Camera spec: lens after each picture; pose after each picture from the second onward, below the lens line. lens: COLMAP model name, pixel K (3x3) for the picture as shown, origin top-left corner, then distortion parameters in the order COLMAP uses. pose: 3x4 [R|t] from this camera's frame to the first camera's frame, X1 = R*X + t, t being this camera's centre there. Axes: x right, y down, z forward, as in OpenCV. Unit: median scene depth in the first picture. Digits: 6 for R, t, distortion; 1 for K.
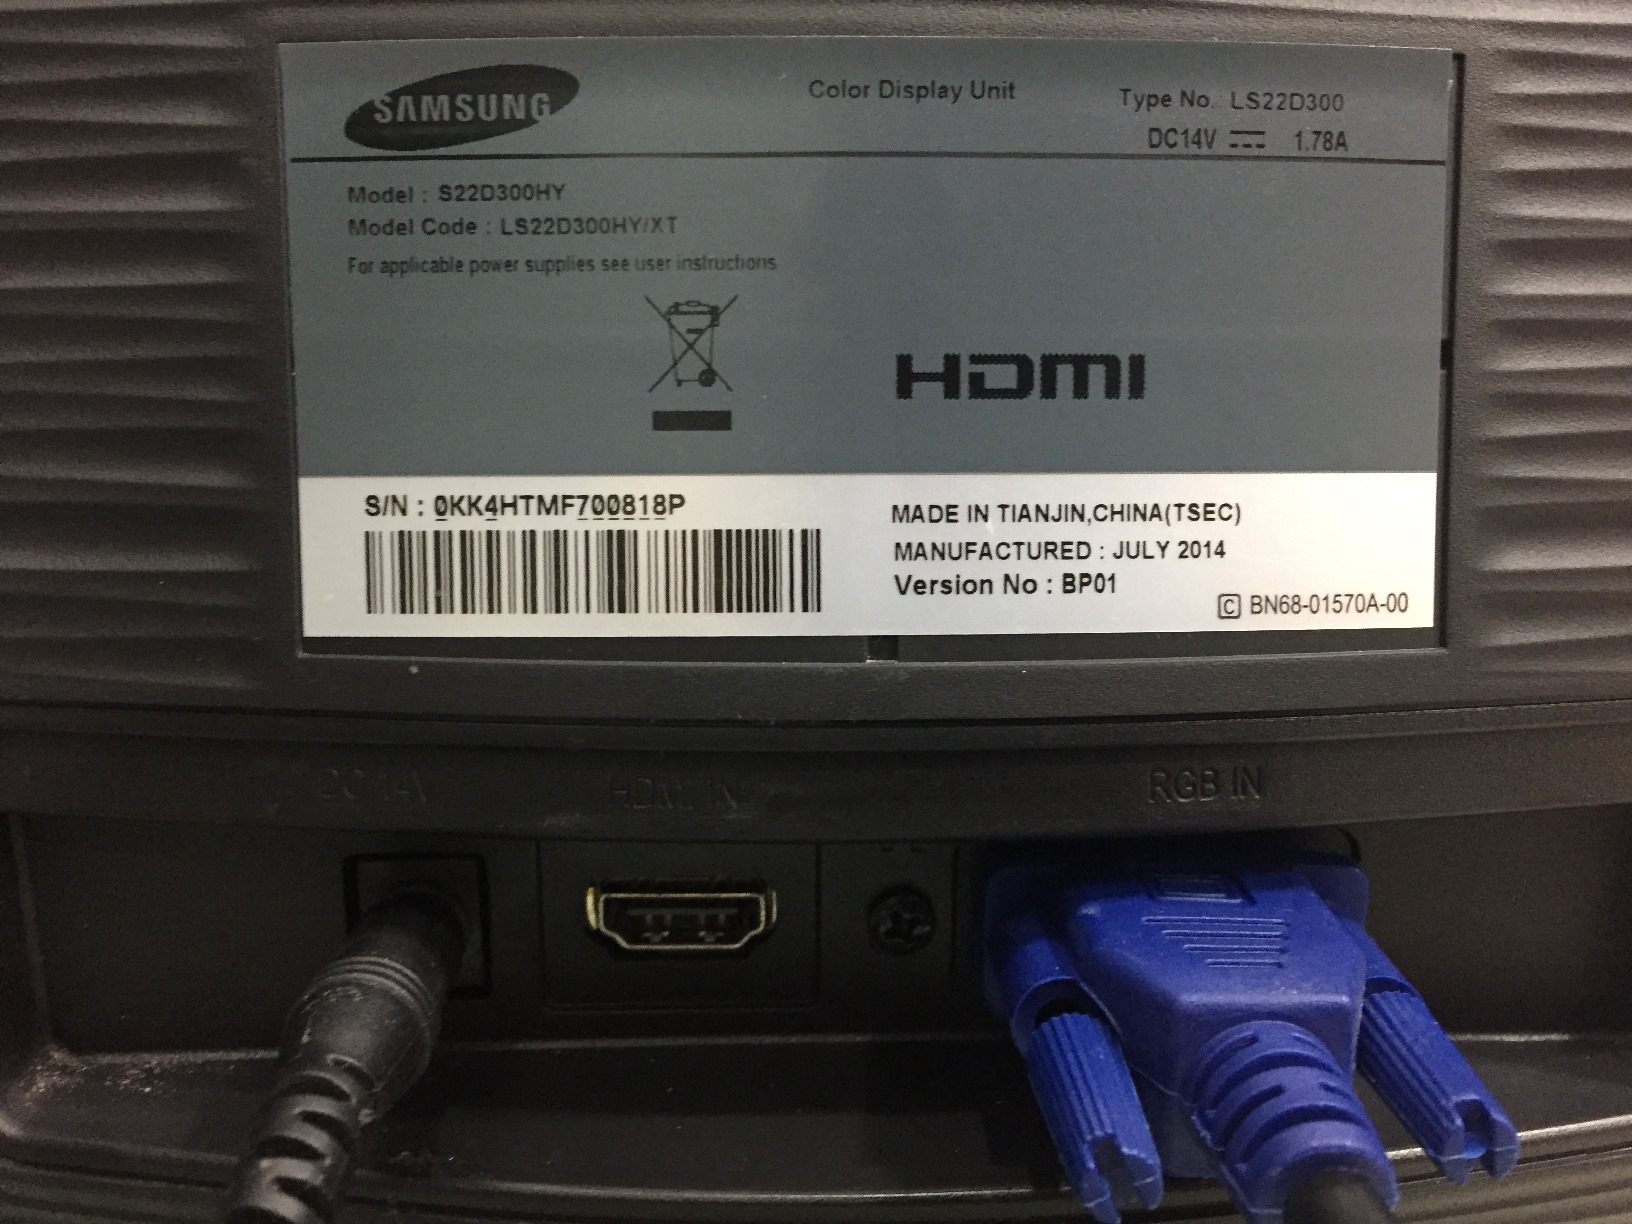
lens RADIAL K [[1578.3, 0, 787.2], [0, 1578.3, 608.6], [0, 0, 1]] dist [0.081499, -0.196254]
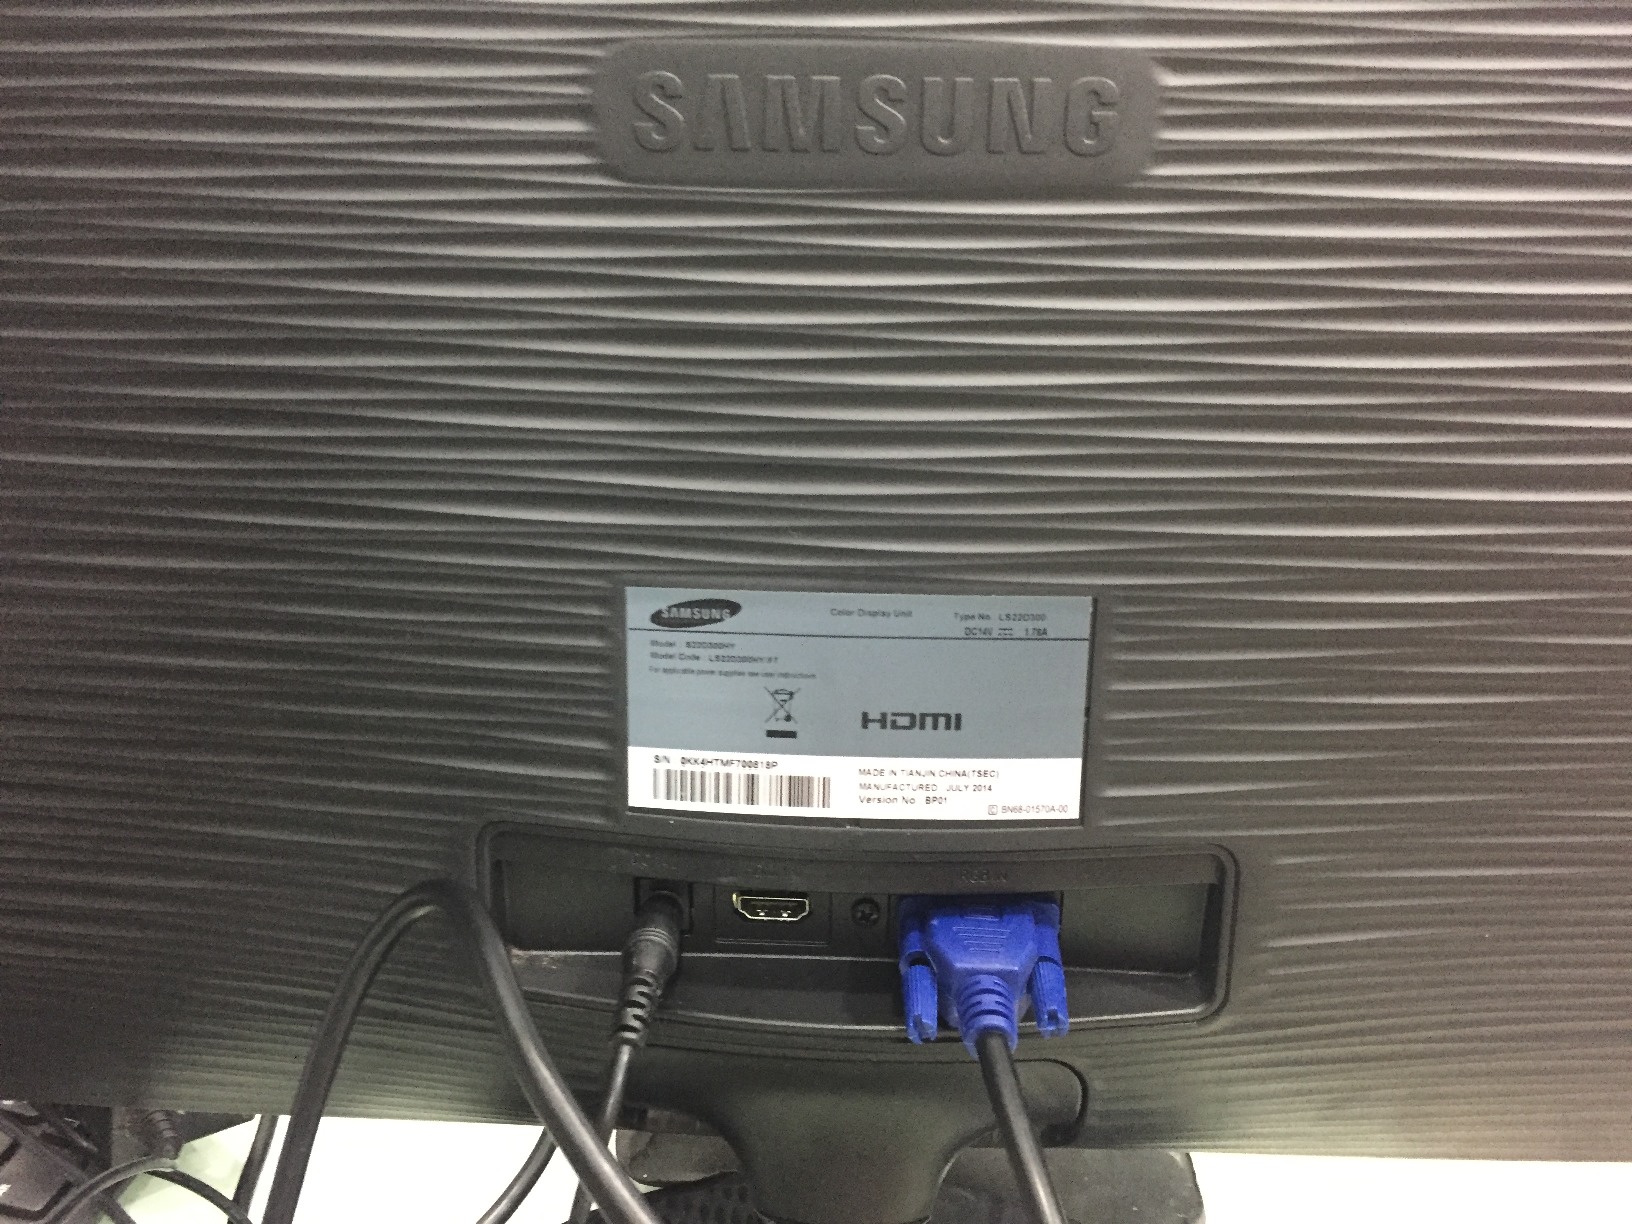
lens RADIAL K [[1578.3, 0, 787.2], [0, 1578.3, 608.6], [0, 0, 1]] dist [0.081499, -0.196254]
pose [[0.997264, 0.036715, -0.064155, 0.105064], [-0.027665, 0.990232, 0.136660, -0.665700], [0.068546, -0.134511, 0.988538, -1.491456]]
